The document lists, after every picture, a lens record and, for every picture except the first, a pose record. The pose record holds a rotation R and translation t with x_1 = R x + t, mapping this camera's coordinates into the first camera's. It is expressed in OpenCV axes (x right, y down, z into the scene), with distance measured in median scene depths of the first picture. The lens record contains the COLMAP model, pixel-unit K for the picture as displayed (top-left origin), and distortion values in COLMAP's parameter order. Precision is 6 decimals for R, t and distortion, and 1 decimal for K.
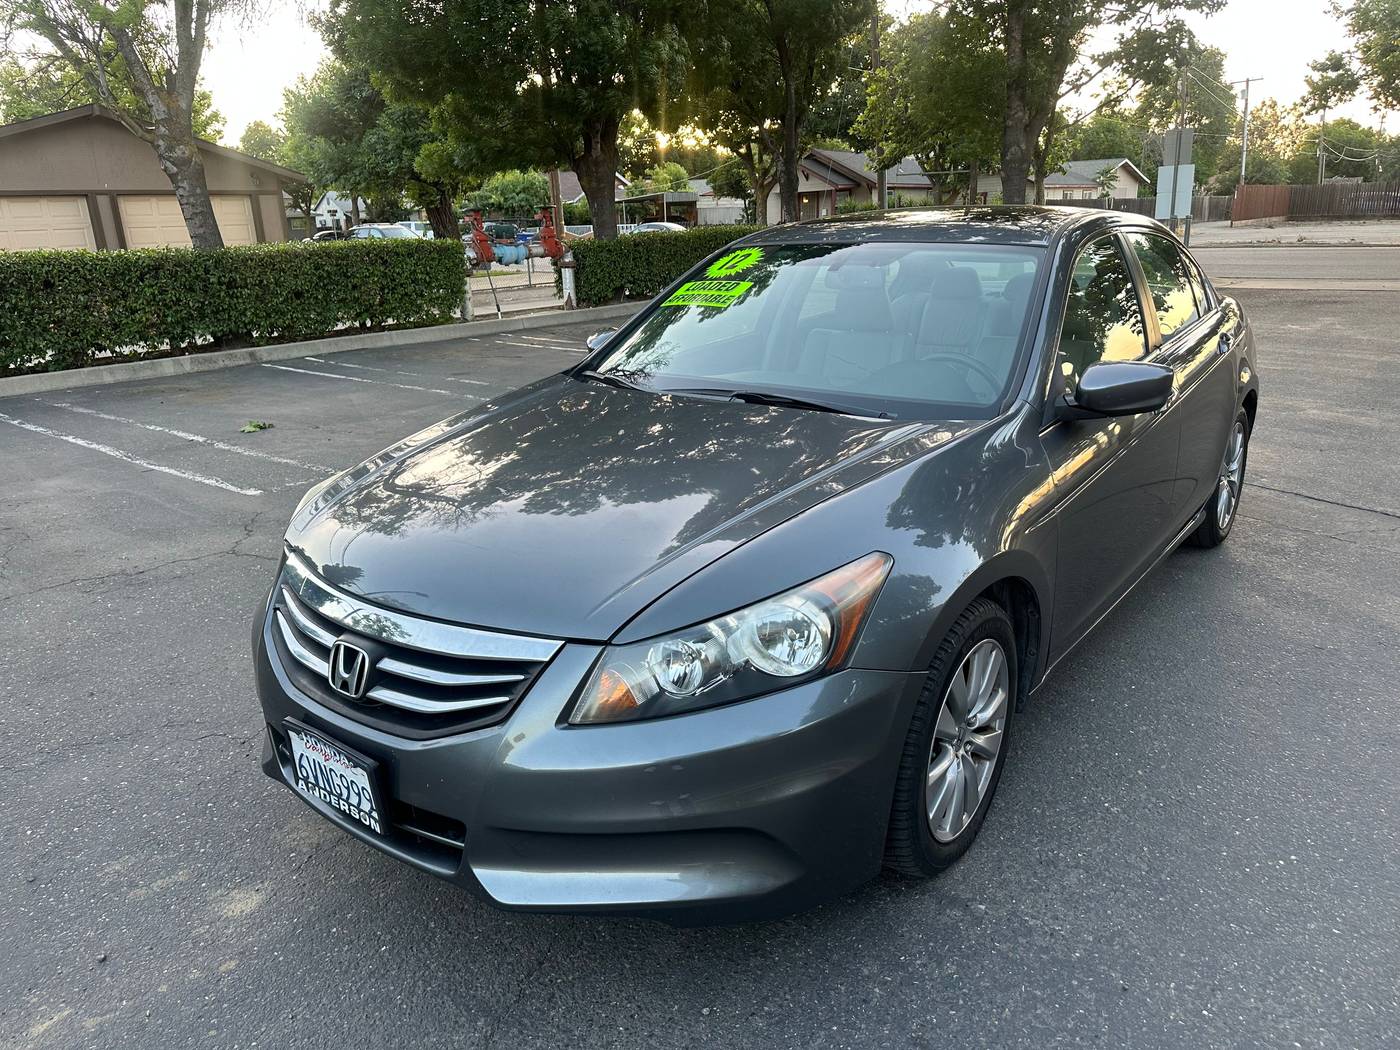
lens RADIAL K [[1035.2, 0, 682.4], [0, 1035.2, 526.5], [0, 0, 1]] dist [0.024431, -0.044902]
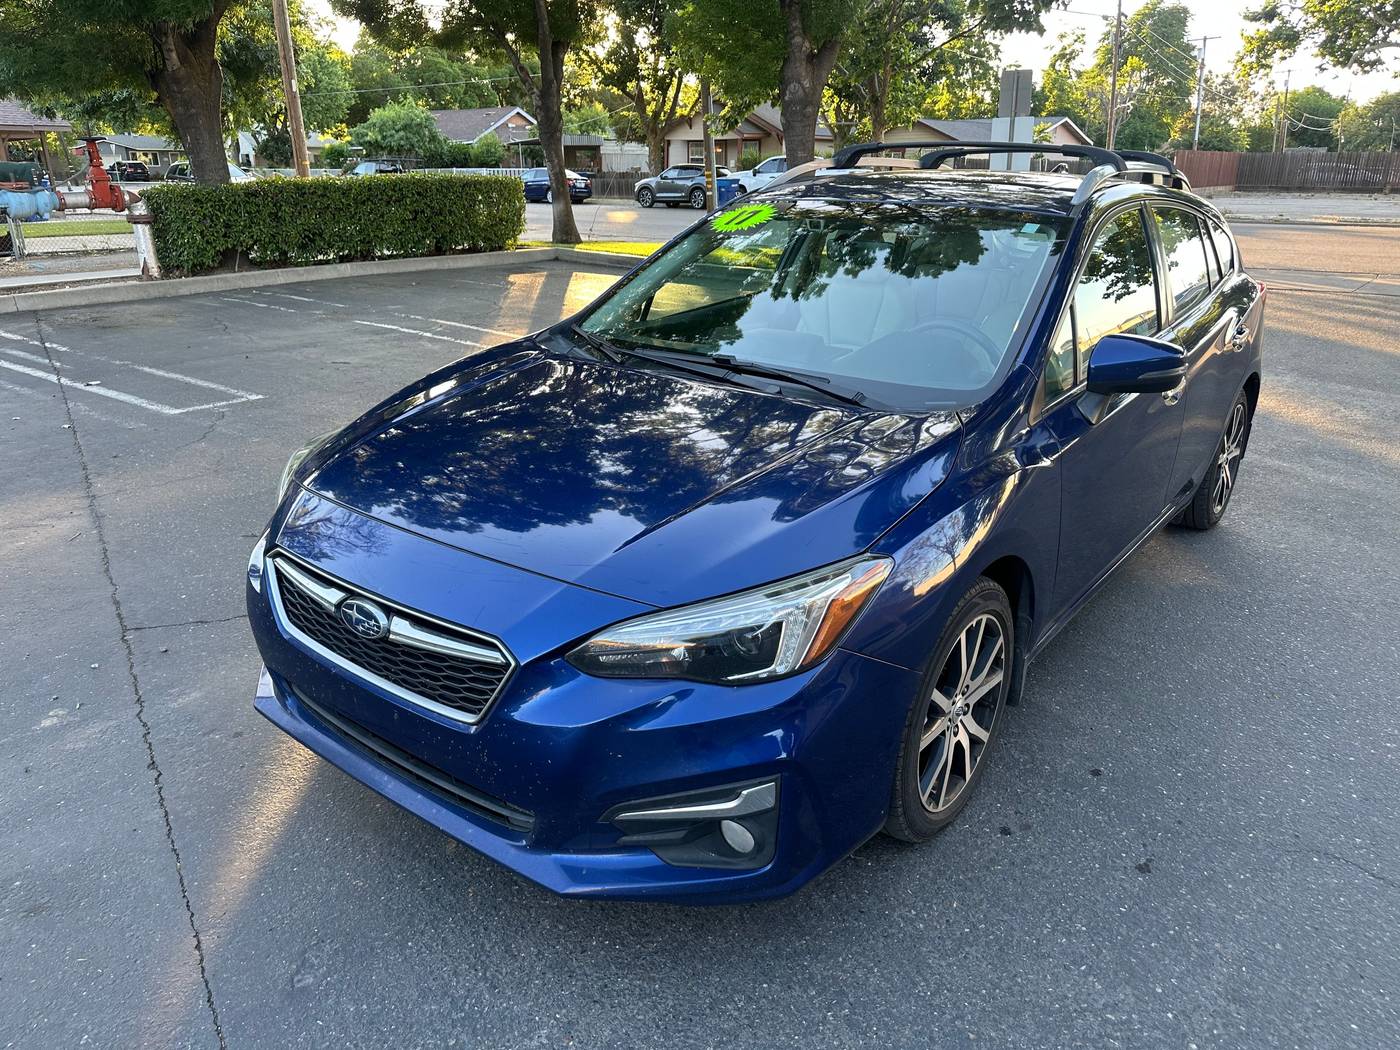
lens RADIAL K [[1041.0, 0, 703.4], [0, 1041.0, 530.8], [0, 0, 1]] dist [-0.002840, -0.007164]
pose [[0.998968, 0.021004, 0.040271, 0.077204], [-0.022887, 0.998638, 0.046884, -0.022702], [-0.039231, -0.047757, 0.998088, 0.071954]]
